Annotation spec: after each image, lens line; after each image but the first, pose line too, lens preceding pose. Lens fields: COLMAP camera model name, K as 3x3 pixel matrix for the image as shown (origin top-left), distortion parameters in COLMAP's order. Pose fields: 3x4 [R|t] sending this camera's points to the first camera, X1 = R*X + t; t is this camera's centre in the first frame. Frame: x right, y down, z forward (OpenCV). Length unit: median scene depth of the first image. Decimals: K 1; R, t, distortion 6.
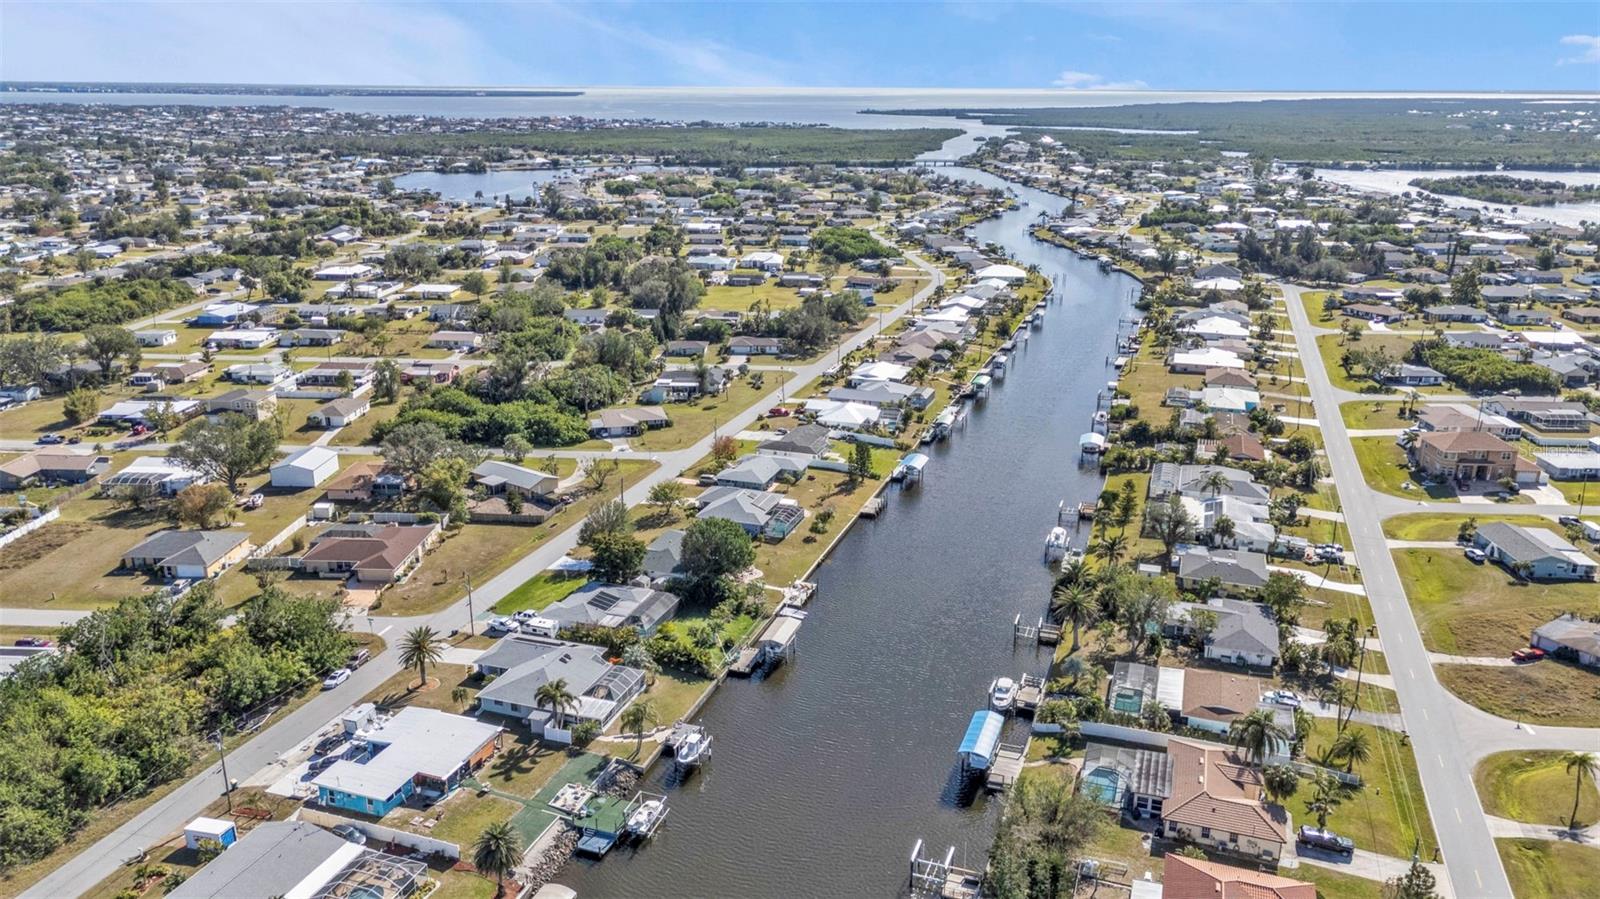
lens RADIAL K [[1170.0, 0, 800.9], [0, 1170.0, 455.7], [0, 0, 1]] dist [0.073903, -0.067327]
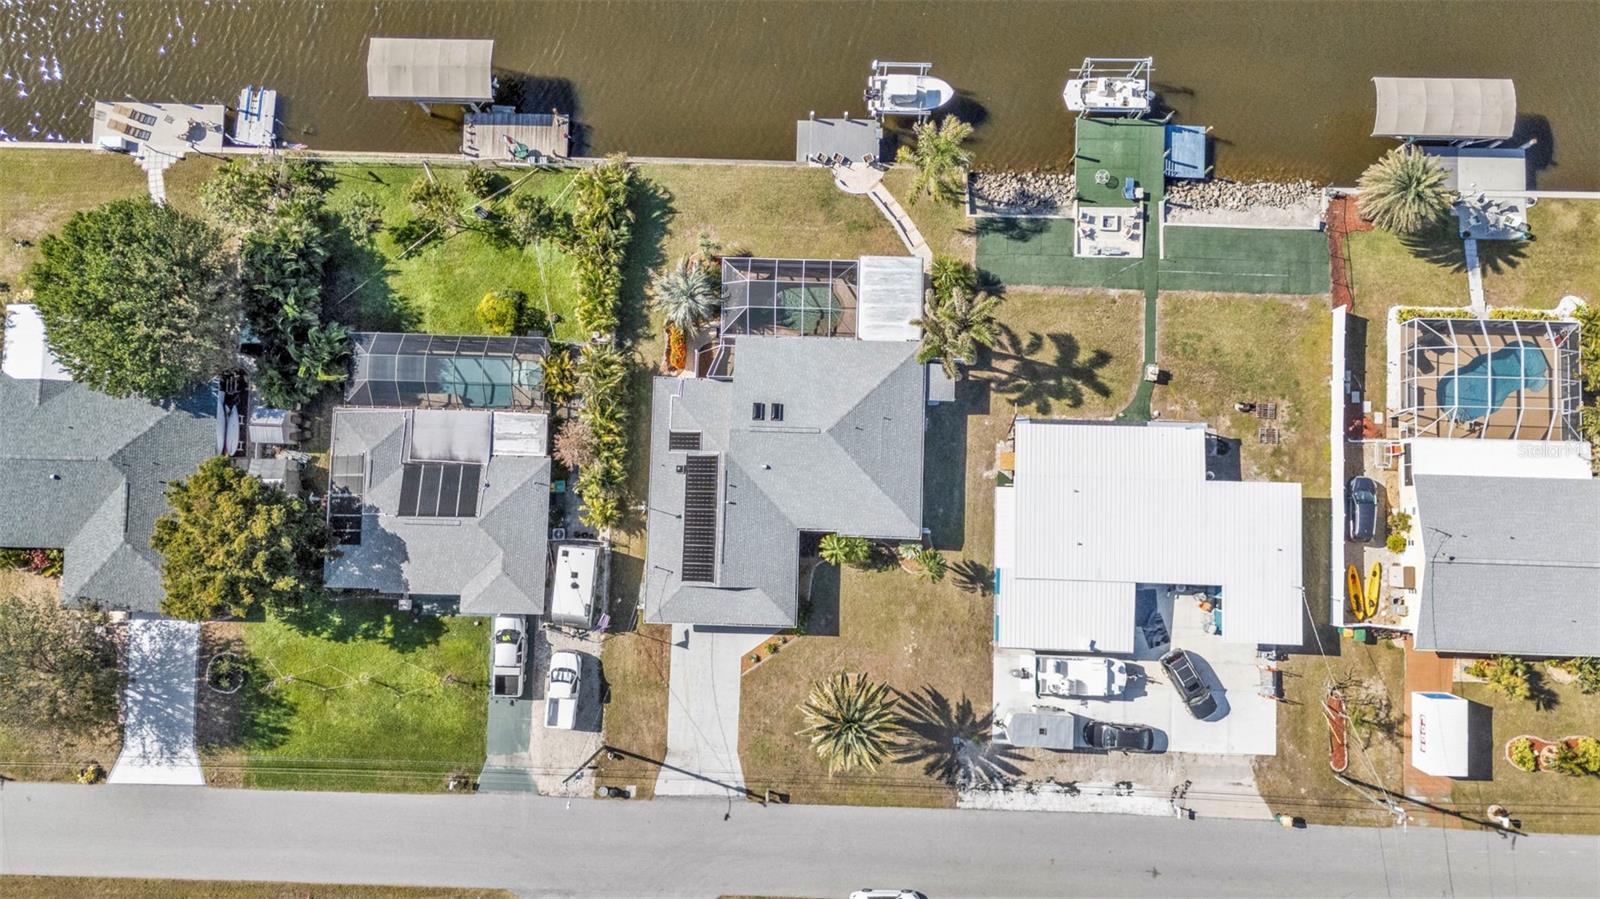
lens RADIAL K [[1170.0, 0, 800.9], [0, 1170.0, 455.7], [0, 0, 1]] dist [0.073903, -0.067327]
pose [[-0.298451, -0.951640, 0.072863, -0.145601], [0.304339, -0.022533, 0.952297, -0.150564], [-0.904602, 0.306389, 0.296346, 0.491847]]
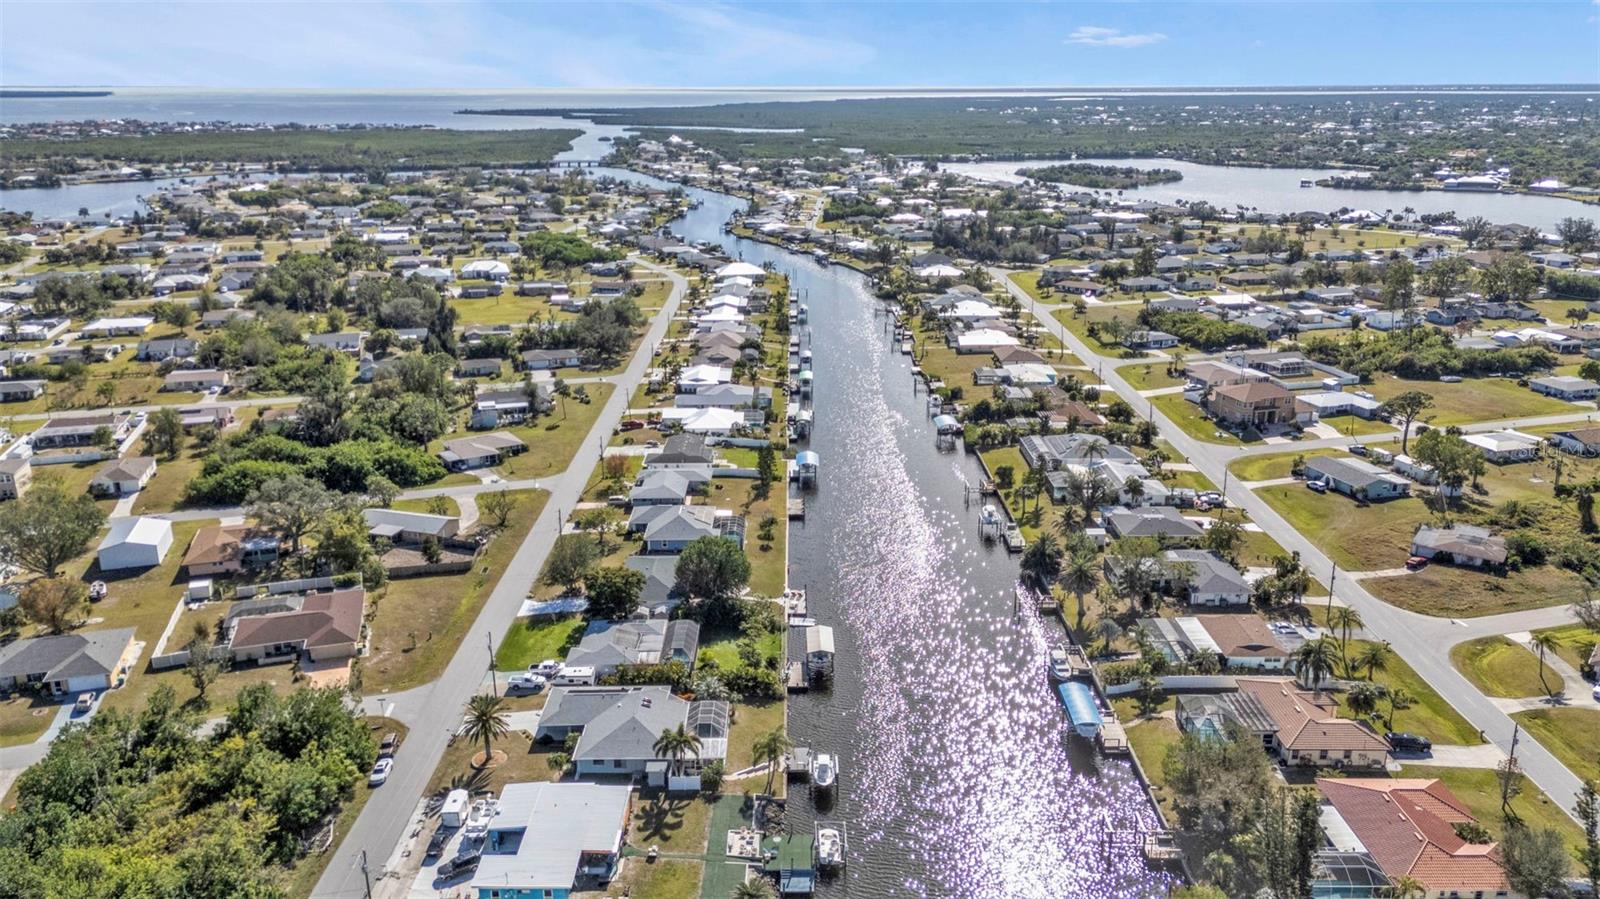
lens RADIAL K [[1165.4, 0, 800.7], [0, 1165.4, 457.3], [0, 0, 1]] dist [0.082105, -0.074023]
pose [[0.943682, -0.106111, 0.313376, -0.203973], [0.105334, 0.994246, 0.019463, -0.015590], [-0.313638, 0.014642, 0.949430, 0.042095]]
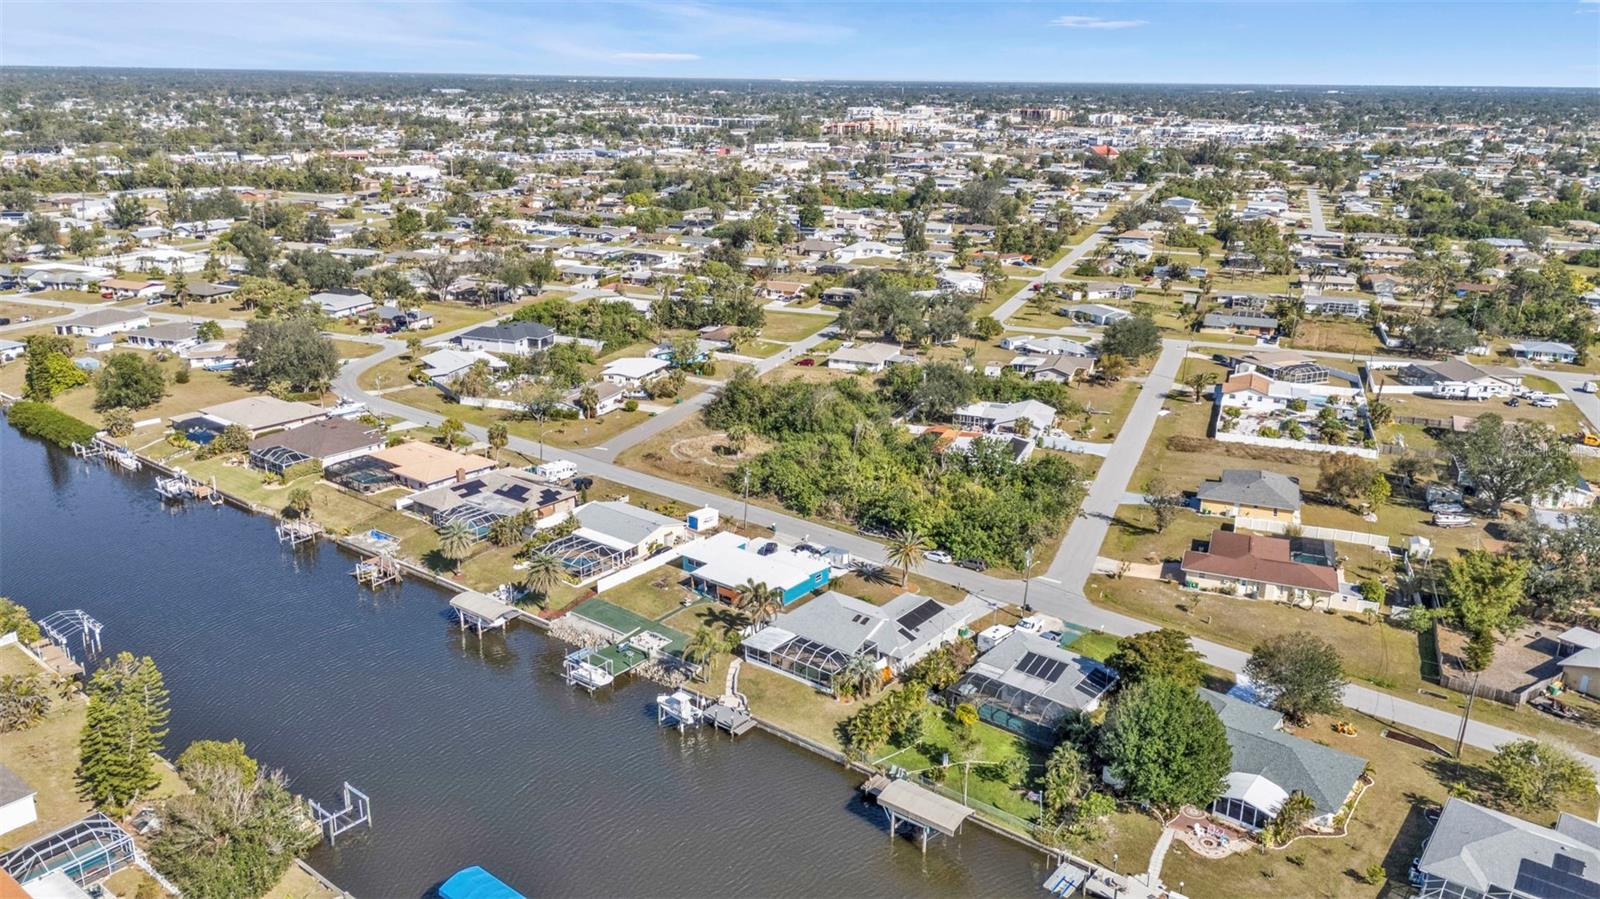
lens RADIAL K [[1167.0, 0, 800.0], [0, 1167.0, 449.5], [0, 0, 1]] dist [0.125658, -0.169677]
pose [[-0.324560, 0.277350, -0.904288, 0.325364], [-0.299137, 0.876875, 0.376307, -0.145113], [0.897317, 0.392640, -0.201633, 0.622487]]
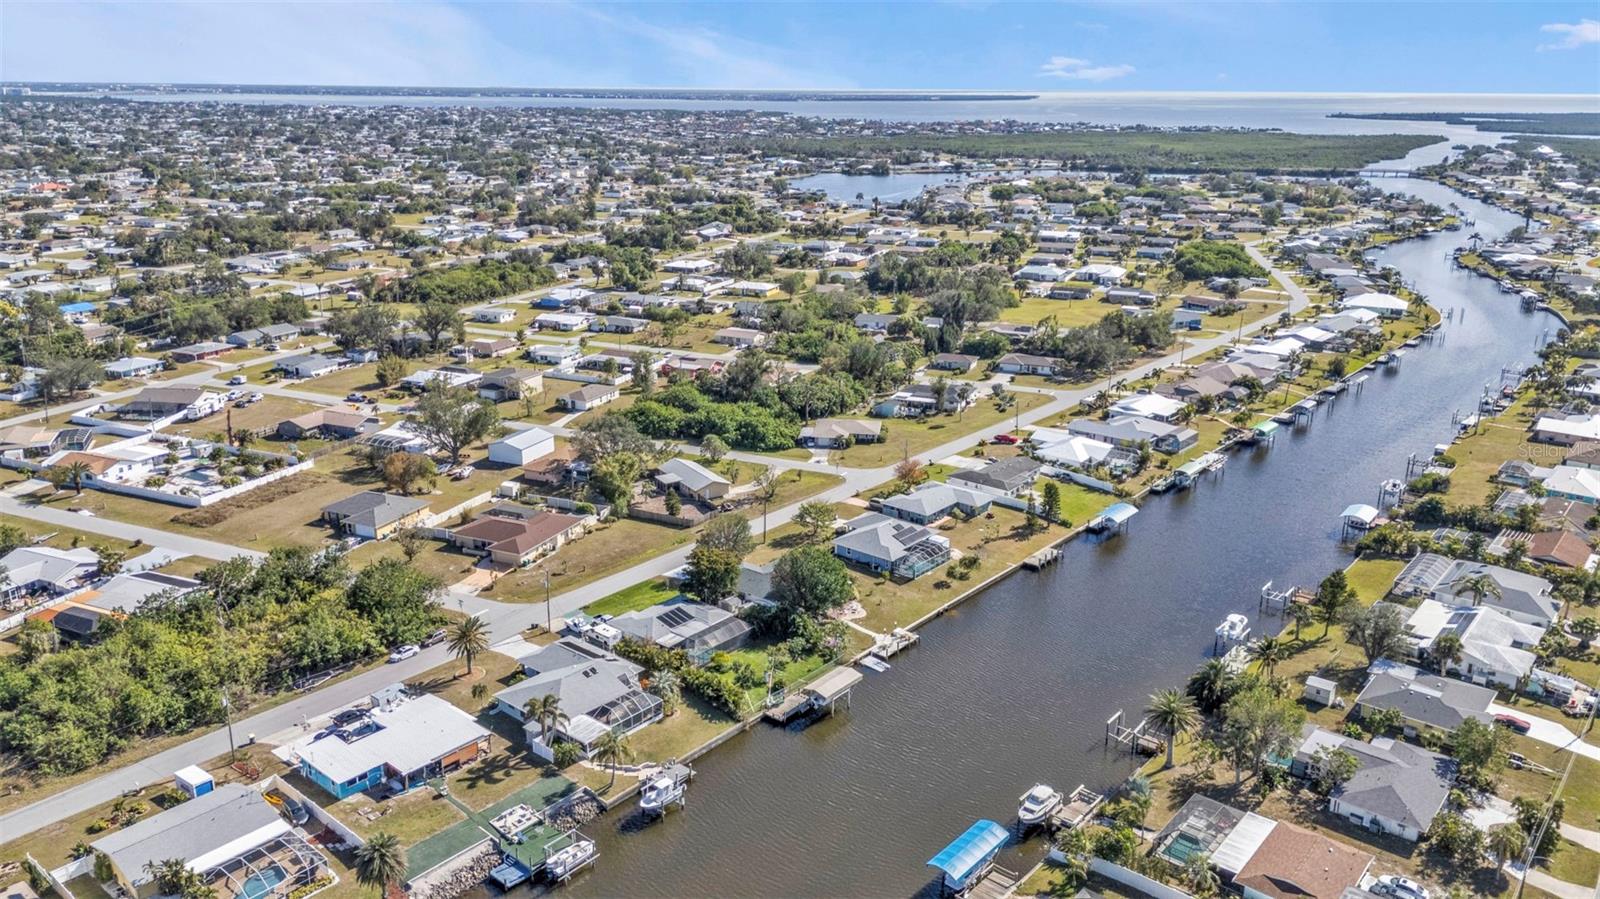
lens RADIAL K [[1170.0, 0, 800.9], [0, 1170.0, 455.7], [0, 0, 1]] dist [0.073903, -0.067327]
pose [[0.932785, 0.108556, -0.343696, 0.159144], [-0.109603, 0.993839, 0.016443, -0.023432], [0.343364, 0.022332, 0.938937, 0.081874]]
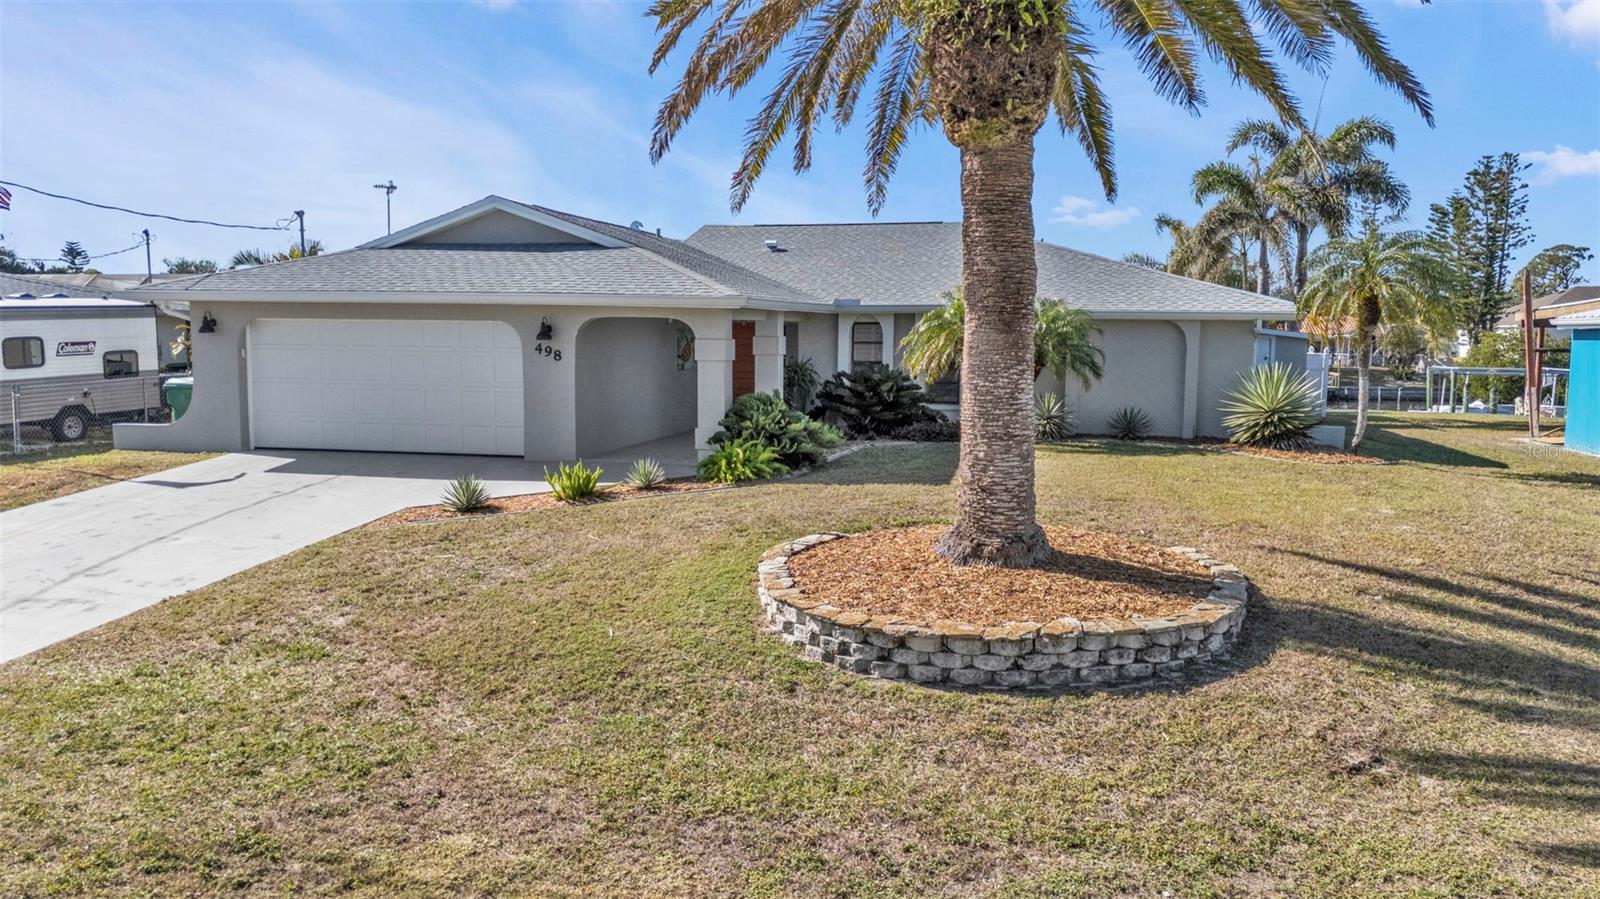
lens RADIAL K [[1167.9, 0, 800.5], [0, 1167.9, 456.5], [0, 0, 1]] dist [0.082292, -0.077950]
pose [[-0.104405, -0.106731, 0.988791, -0.218698], [0.288356, 0.948269, 0.132804, 0.103084], [-0.951814, 0.298989, -0.068228, 0.587506]]
